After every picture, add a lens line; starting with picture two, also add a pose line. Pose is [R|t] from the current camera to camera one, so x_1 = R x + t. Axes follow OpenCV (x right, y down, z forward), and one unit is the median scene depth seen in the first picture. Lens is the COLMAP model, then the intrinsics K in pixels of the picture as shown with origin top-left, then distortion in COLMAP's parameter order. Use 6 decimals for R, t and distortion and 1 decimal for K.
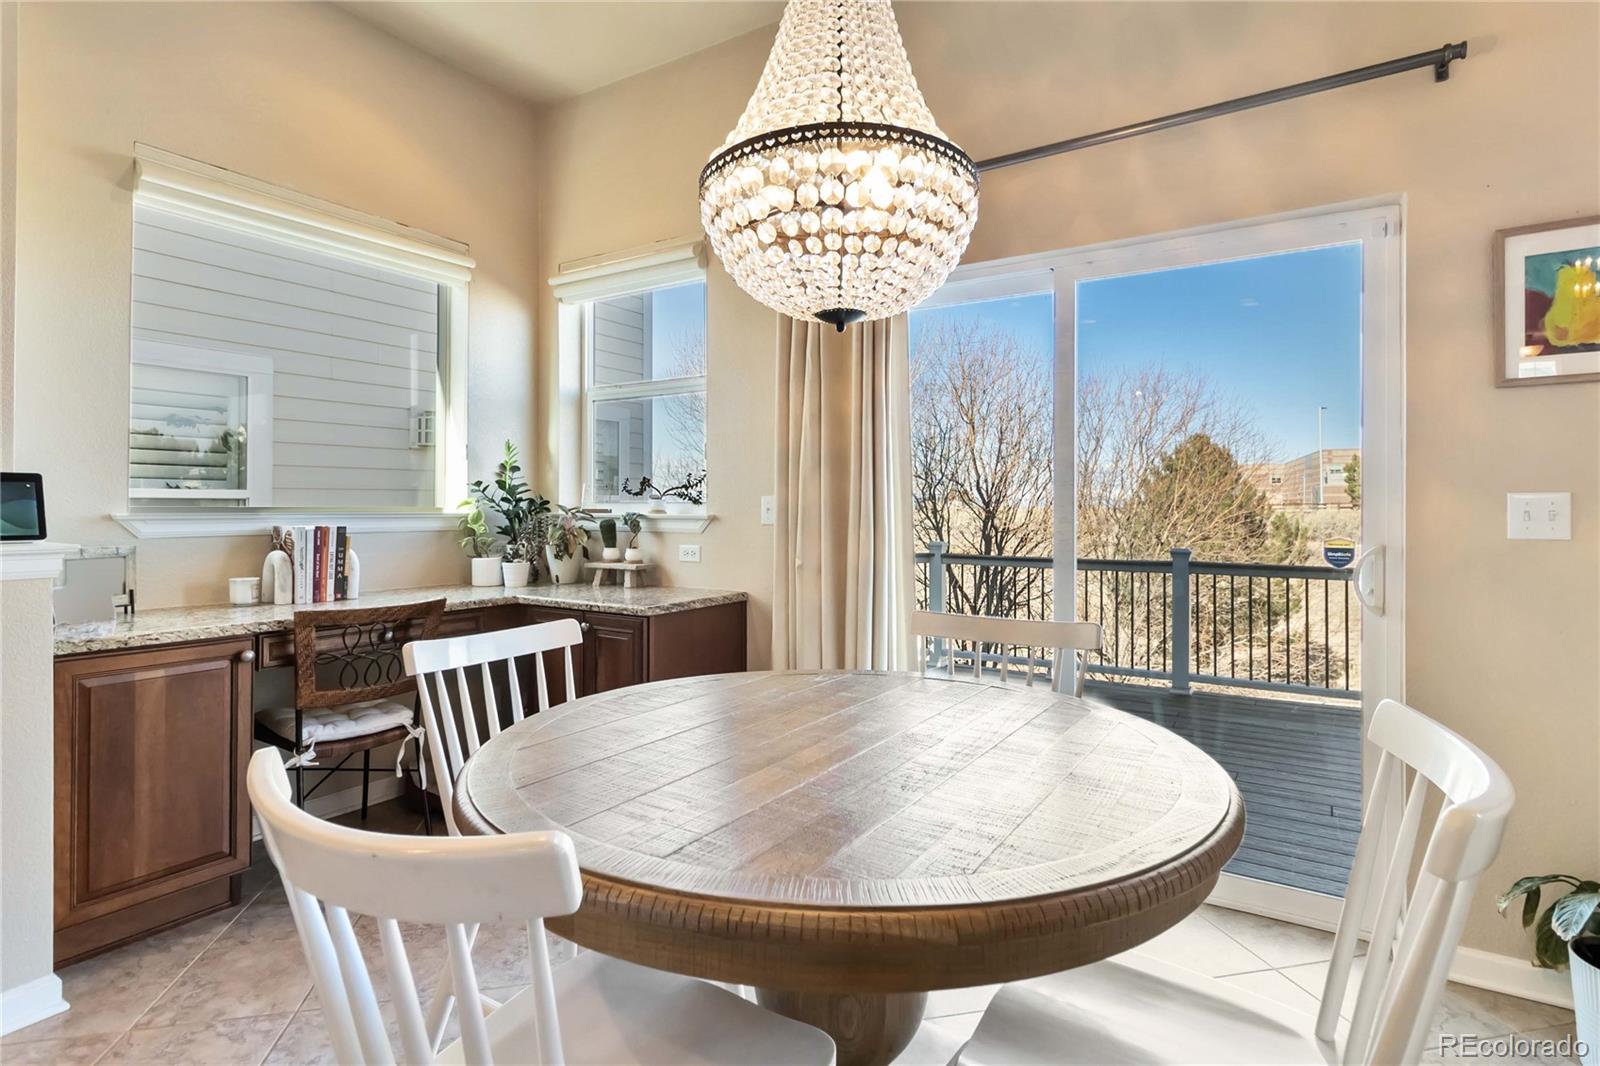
lens RADIAL K [[799.0, 0, 800.3], [0, 799.0, 510.2], [0, 0, 1]] dist [0.001842, 0.000342]
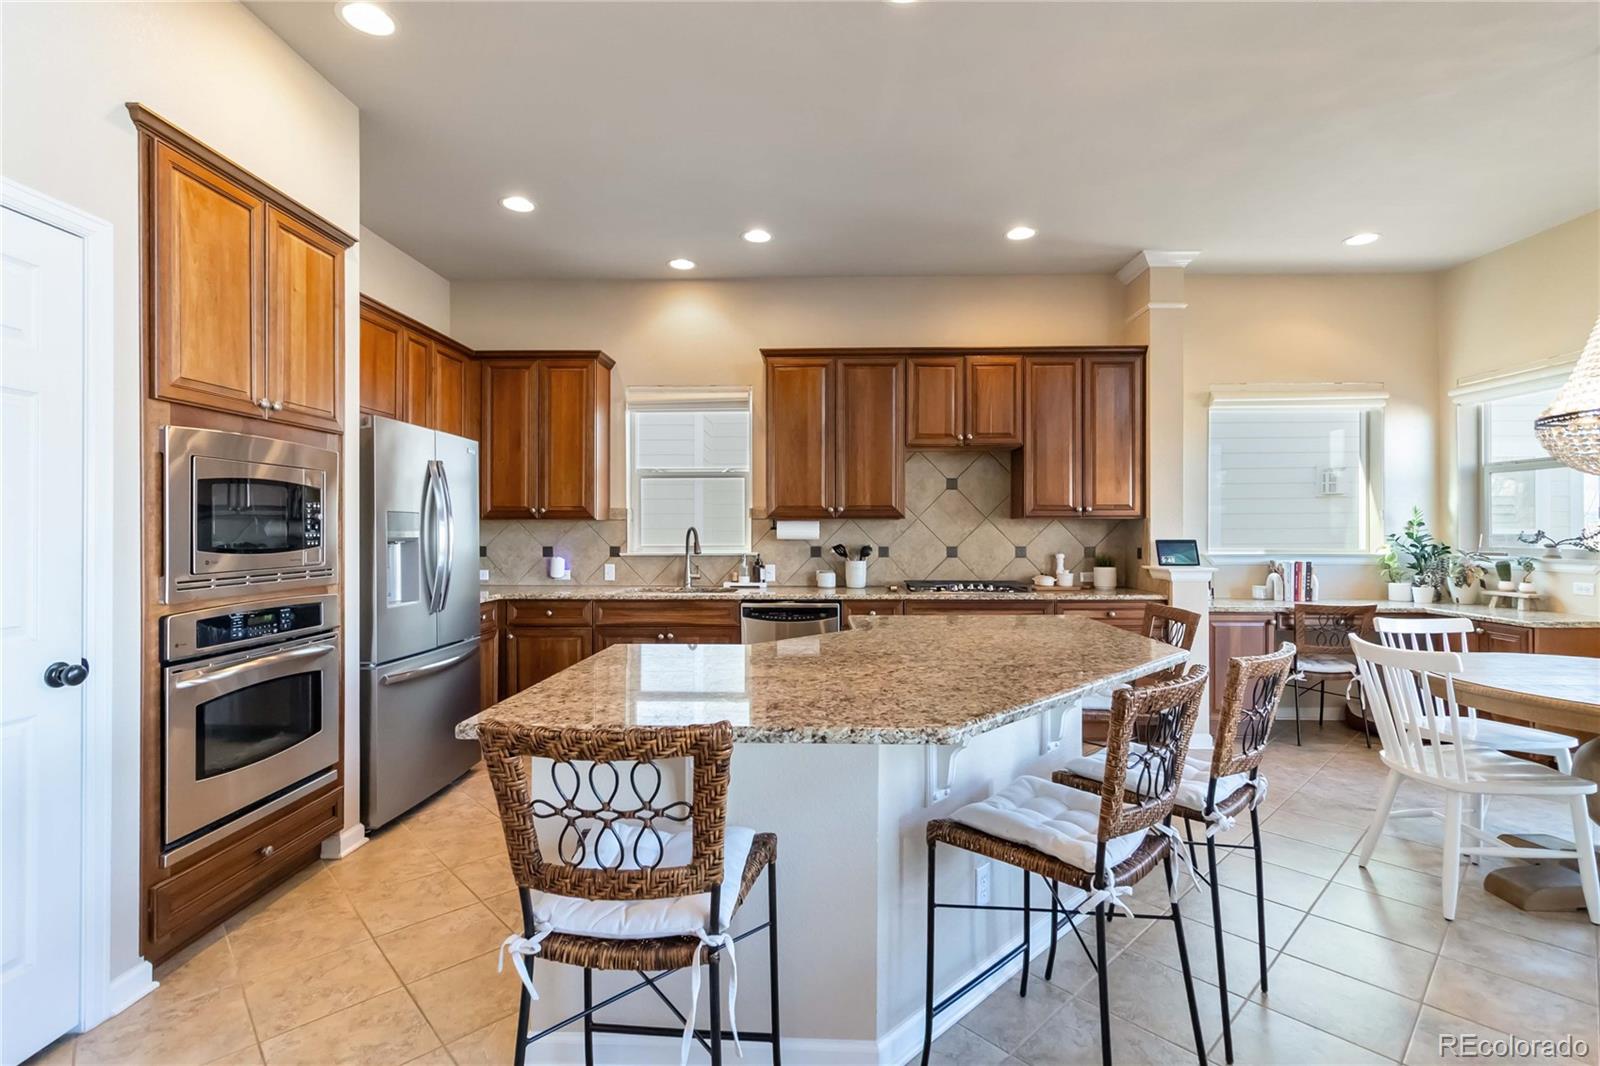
lens RADIAL K [[726.7, 0, 809.8], [0, 726.7, 525.8], [0, 0, 1]] dist [-0.000561, -0.000233]
pose [[0.518956, -0.006472, -0.854776, 0.226486], [0.000787, 0.999975, -0.007093, -0.043632], [0.854801, 0.003008, 0.518948, -0.731303]]
